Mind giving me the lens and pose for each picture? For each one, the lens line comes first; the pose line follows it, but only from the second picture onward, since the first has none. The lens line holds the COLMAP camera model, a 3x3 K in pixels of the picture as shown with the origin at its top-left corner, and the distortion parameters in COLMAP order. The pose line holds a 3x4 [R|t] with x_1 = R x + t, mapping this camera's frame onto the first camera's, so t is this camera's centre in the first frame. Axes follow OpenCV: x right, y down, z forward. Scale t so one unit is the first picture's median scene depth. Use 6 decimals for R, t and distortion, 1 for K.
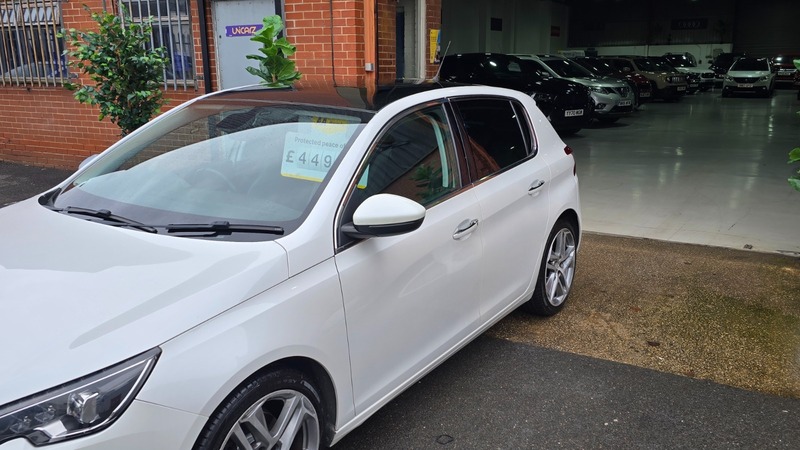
lens RADIAL K [[670.0, 0, 397.1], [0, 670.0, 226.5], [0, 0, 1]] dist [0.071492, -0.086205]
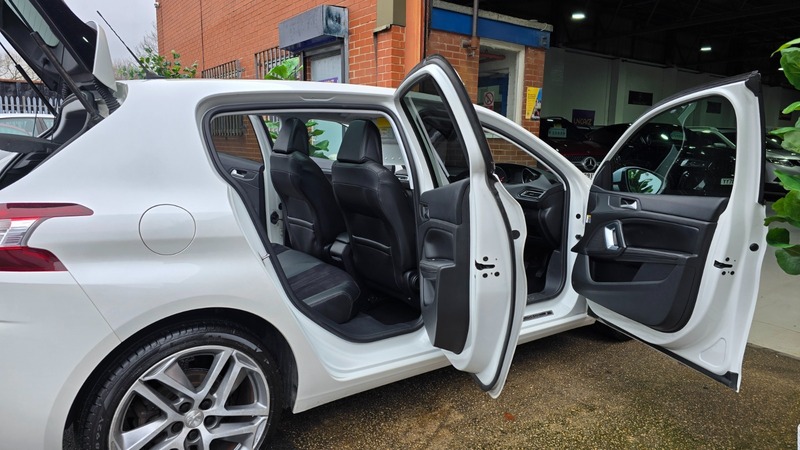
lens RADIAL K [[514.0, 0, 398.8], [0, 514.0, 223.2], [0, 0, 1]] dist [0.052304, -0.049766]
pose [[0.909242, 0.086493, -0.407183, 0.263314], [-0.120000, 0.991111, -0.057432, -0.017520], [0.398596, 0.101082, 0.911539, 0.266403]]
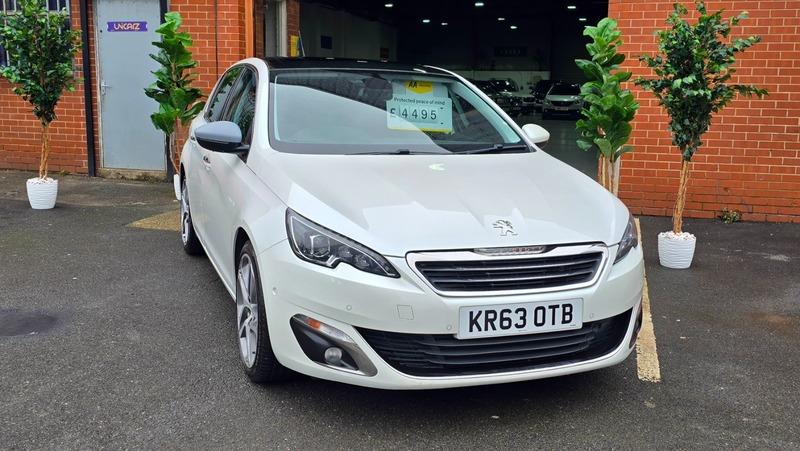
lens RADIAL K [[745.4, 0, 395.1], [0, 745.4, 200.2], [0, 0, 1]] dist [0.037499, -0.012954]
pose [[0.970484, -0.009607, 0.240973, -0.101081], [0.030075, 0.996227, -0.081405, 0.097855], [-0.239282, 0.086250, 0.967112, -0.241716]]
